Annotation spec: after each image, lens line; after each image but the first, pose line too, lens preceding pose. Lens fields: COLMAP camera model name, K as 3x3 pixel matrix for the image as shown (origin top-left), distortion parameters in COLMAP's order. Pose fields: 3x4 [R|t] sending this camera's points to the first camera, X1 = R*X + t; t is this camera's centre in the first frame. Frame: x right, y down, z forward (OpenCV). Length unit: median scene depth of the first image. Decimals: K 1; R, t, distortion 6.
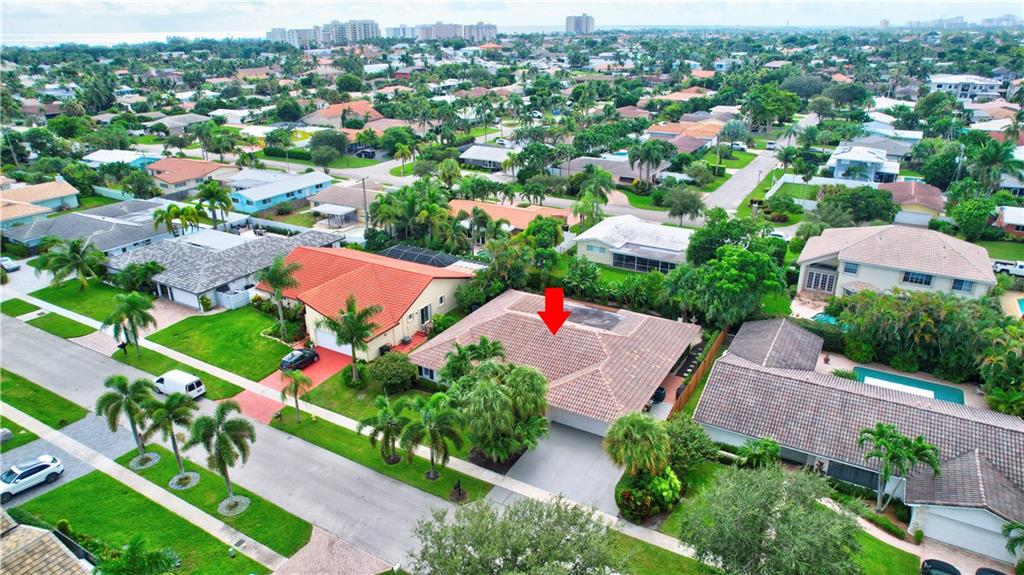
lens RADIAL K [[655.3, 0, 509.3], [0, 655.3, 291.7], [0, 0, 1]] dist [-0.072946, 0.065402]
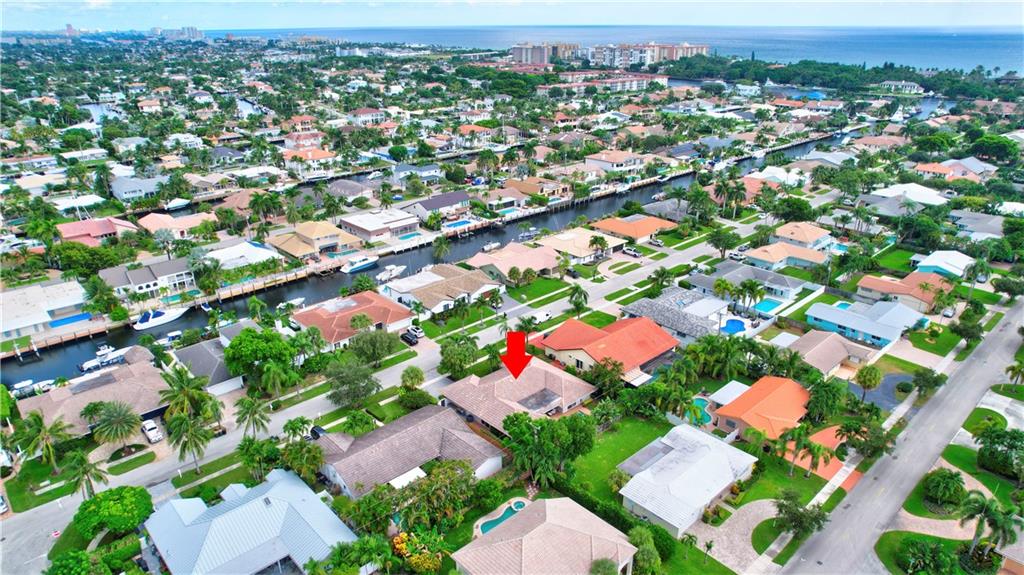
lens RADIAL K [[655.3, 0, 509.3], [0, 655.3, 291.7], [0, 0, 1]] dist [-0.072946, 0.065402]
pose [[-0.283429, 0.377557, -0.881543, 1.192104], [-0.361107, 0.809562, 0.462829, -0.737671], [0.888408, 0.449511, -0.093115, 0.743587]]
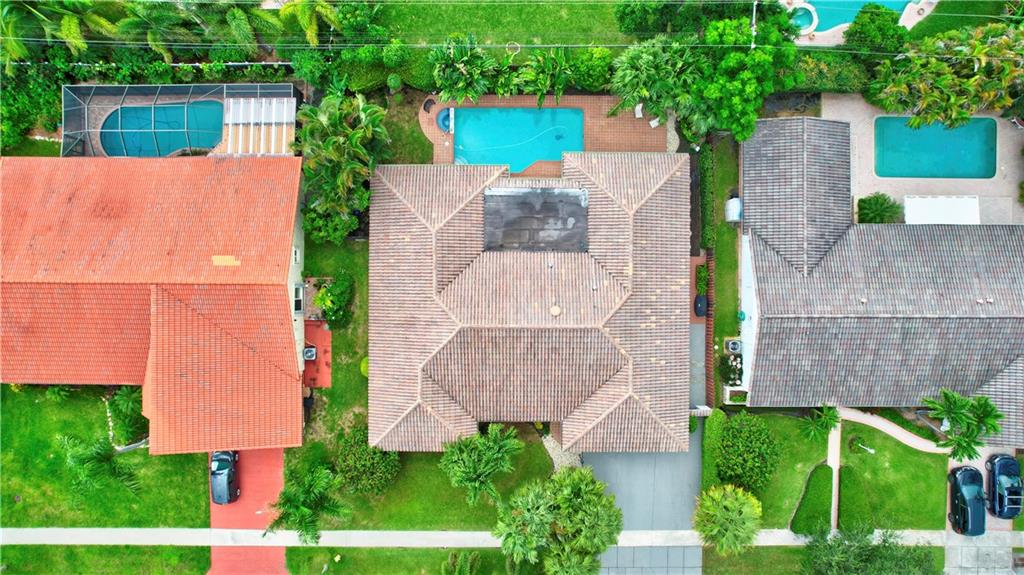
lens RADIAL K [[655.3, 0, 509.3], [0, 655.3, 291.7], [0, 0, 1]] dist [-0.072946, 0.065402]
pose [[0.864665, -0.502264, 0.009264, 0.040738], [0.186707, 0.338434, 0.922281, -0.428175], [-0.466364, -0.795735, 0.386408, 0.542787]]
